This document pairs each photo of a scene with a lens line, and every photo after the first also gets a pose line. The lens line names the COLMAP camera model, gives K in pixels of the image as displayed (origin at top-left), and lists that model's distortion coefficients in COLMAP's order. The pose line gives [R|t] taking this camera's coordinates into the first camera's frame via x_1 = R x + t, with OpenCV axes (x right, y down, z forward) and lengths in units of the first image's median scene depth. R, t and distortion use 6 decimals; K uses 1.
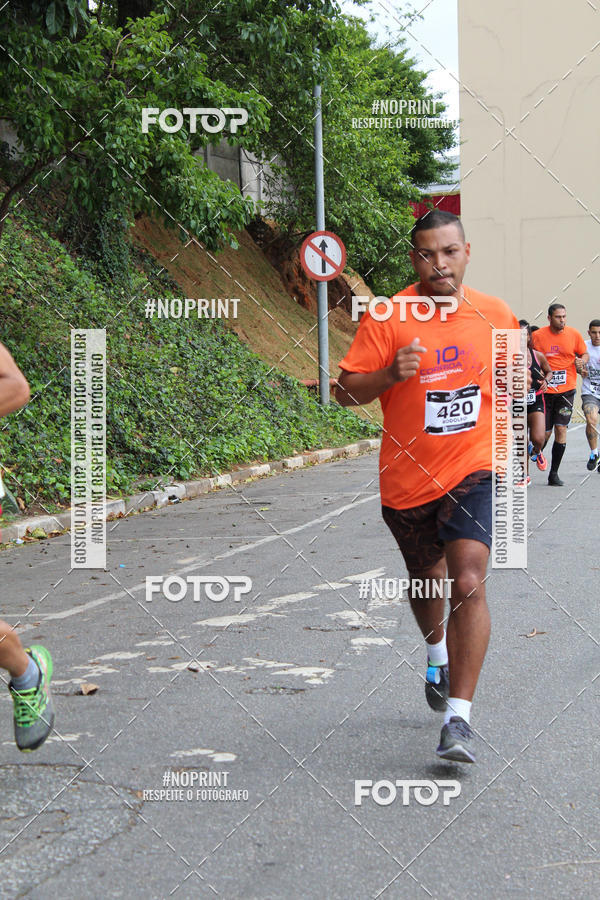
lens RADIAL K [[2162.8, 0, 305.9], [0, 2162.8, 467.0], [0, 0, 1]] dist [0.101139, 0.000000]
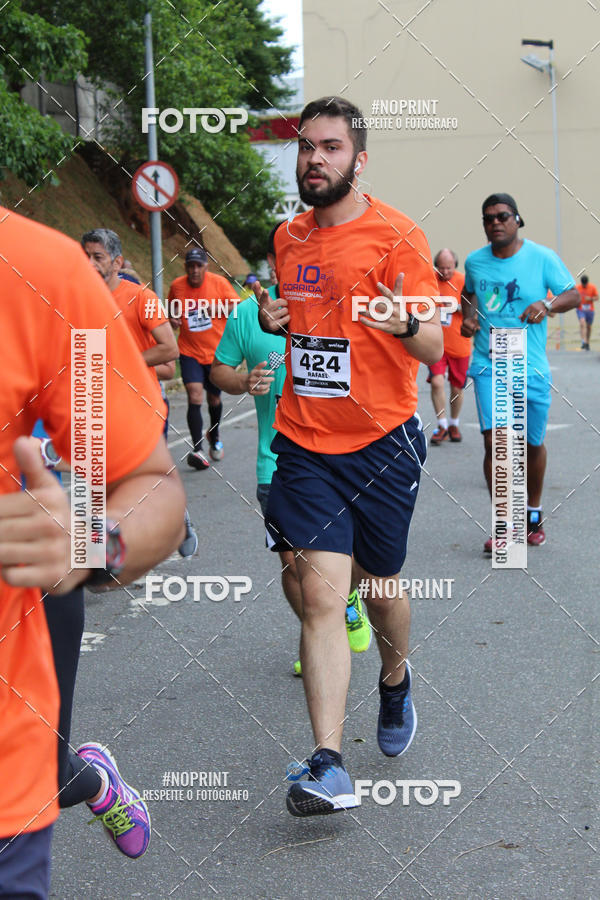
lens RADIAL K [[2162.8, 0, 311.7], [0, 2162.8, 450.5], [0, 0, 1]] dist [0.101139, 0.000000]
pose [[0.997610, -0.012703, 0.067923, 0.015525], [0.010648, 0.999477, 0.030540, -0.008359], [-0.068275, -0.029744, 0.997223, -0.004610]]
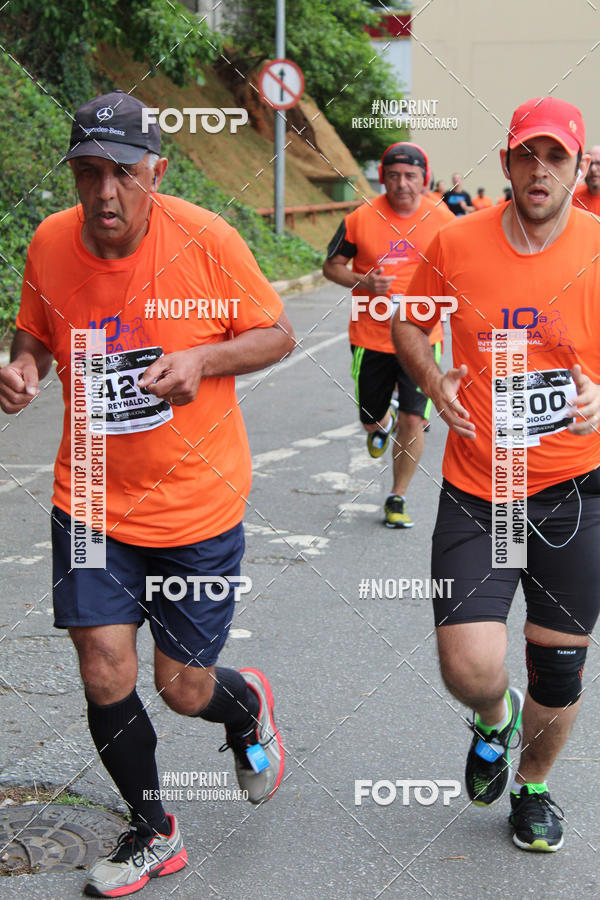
lens RADIAL K [[2162.8, 0, 299.6], [0, 2162.8, 437.6], [0, 0, 1]] dist [0.101139, 0.000000]
pose [[0.999192, 0.027751, 0.029079, -0.012283], [-0.029796, 0.996928, 0.072432, -0.011528], [-0.026980, -0.073240, 0.996949, -0.014922]]
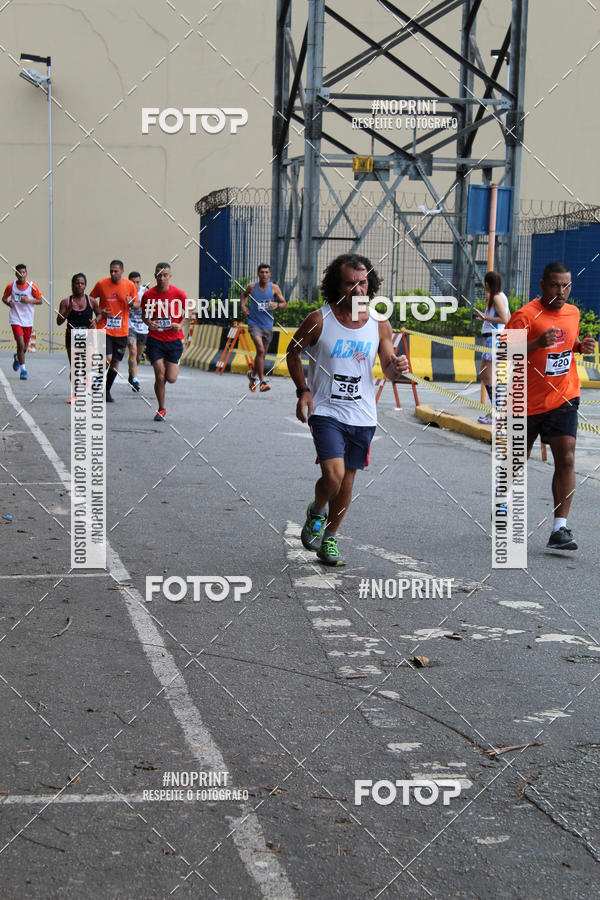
lens RADIAL K [[2162.8, 0, 297.3], [0, 2162.8, 444.8], [0, 0, 1]] dist [0.101139, 0.000000]
pose [[0.933504, 0.014659, 0.358267, -0.182842], [-0.022773, 0.999571, 0.018438, -0.005051], [-0.357843, -0.025370, 0.933437, 0.032241]]
